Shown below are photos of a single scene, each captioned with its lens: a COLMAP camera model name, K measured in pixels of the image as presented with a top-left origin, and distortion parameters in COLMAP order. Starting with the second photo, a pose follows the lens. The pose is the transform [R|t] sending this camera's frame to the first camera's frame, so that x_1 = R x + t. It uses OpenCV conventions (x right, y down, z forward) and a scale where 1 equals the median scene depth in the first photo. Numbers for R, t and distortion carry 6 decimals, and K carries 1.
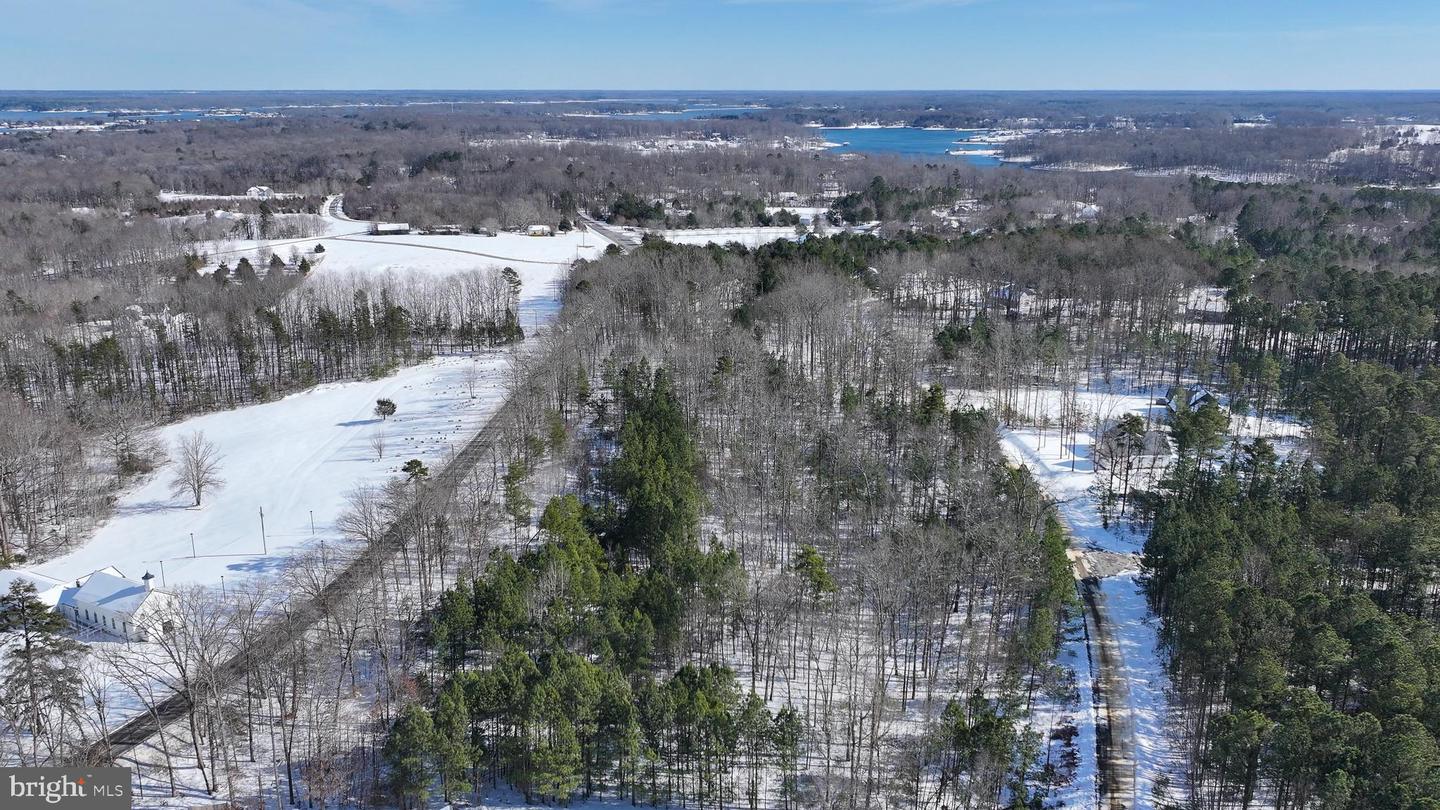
lens RADIAL K [[1175.8, 0, 720.0], [0, 1175.8, 405.0], [0, 0, 1]] dist [0.008298, -0.009510]
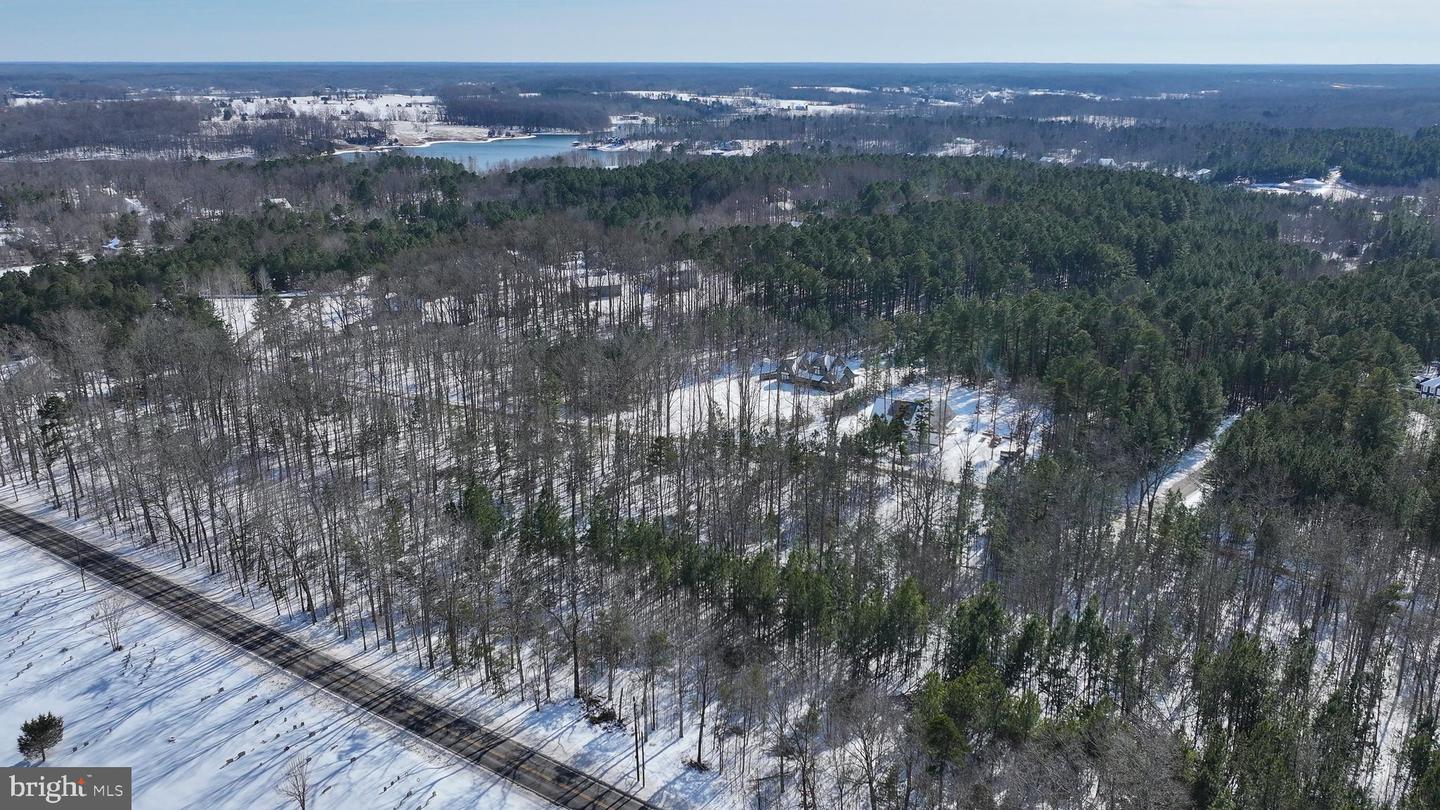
lens RADIAL K [[1175.8, 0, 720.0], [0, 1175.8, 405.0], [0, 0, 1]] dist [0.008298, -0.009510]
pose [[0.545398, -0.236593, 0.804092, -0.198731], [0.218927, 0.966244, 0.135810, -0.053585], [-0.809081, 0.101967, 0.578784, 0.195890]]
